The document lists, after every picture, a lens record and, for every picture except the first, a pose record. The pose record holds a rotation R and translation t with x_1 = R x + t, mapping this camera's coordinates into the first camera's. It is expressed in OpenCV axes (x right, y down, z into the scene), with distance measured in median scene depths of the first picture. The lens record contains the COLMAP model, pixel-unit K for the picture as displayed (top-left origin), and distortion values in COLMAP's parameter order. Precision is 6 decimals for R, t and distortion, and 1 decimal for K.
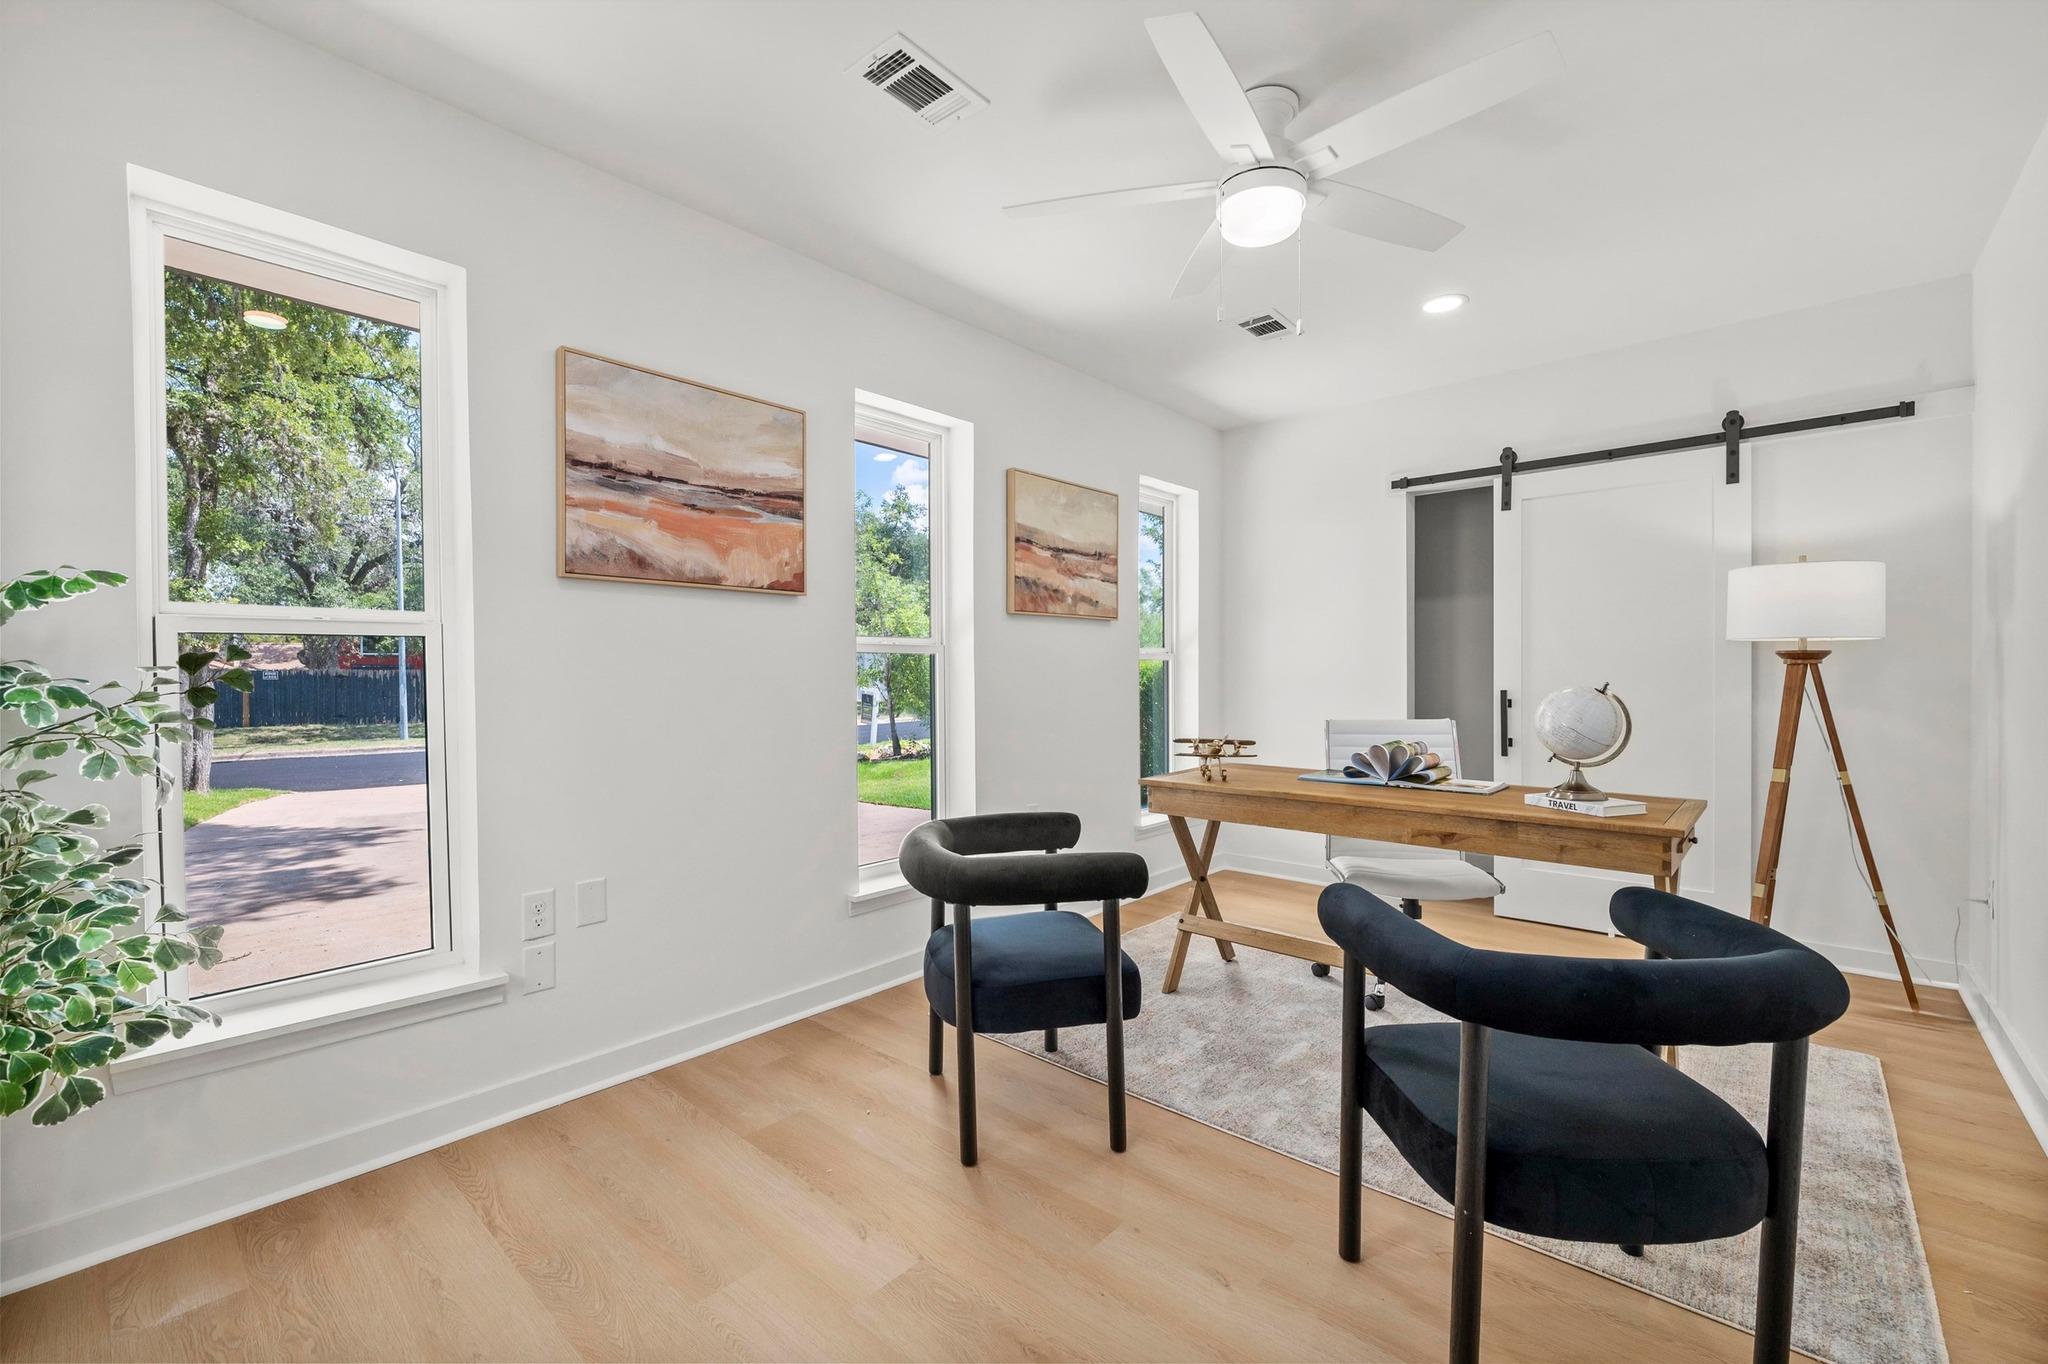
lens RADIAL K [[863.9, 0, 1024.0], [0, 863.9, 682.0], [0, 0, 1]] dist [-0.002878, 0.000169]
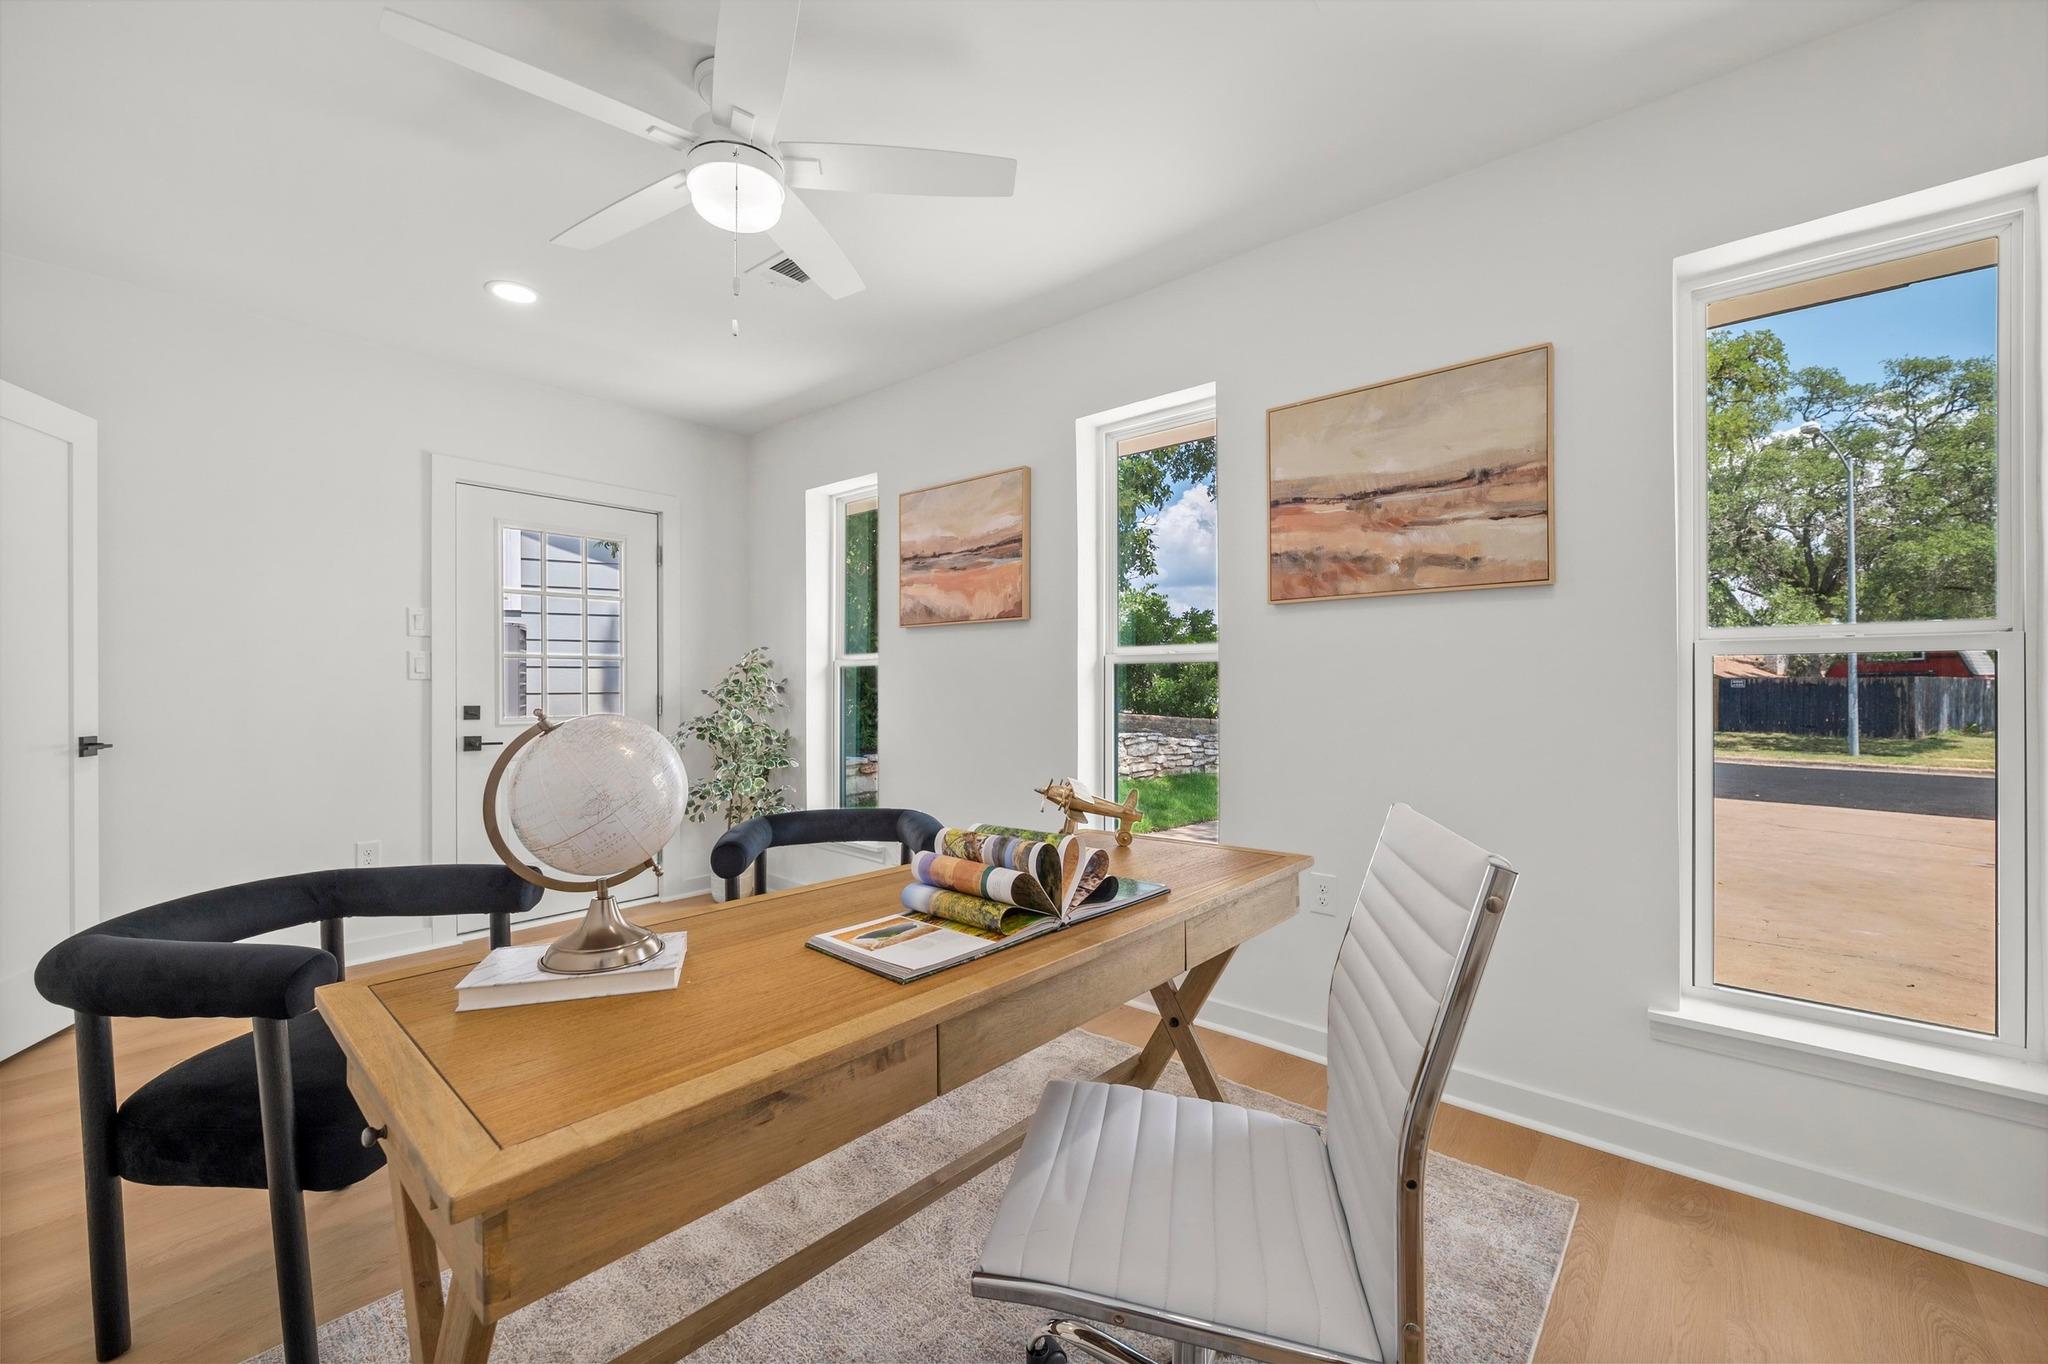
lens RADIAL K [[809.4, 0, 1024.0], [0, 809.4, 682.0], [0, 0, 1]] dist [-0.003500, 0.000125]
pose [[0.017038, -0.001659, -0.999853, 0.669280], [-0.008122, 0.999965, -0.001797, -0.009046], [0.999822, 0.008151, 0.017024, 0.759180]]
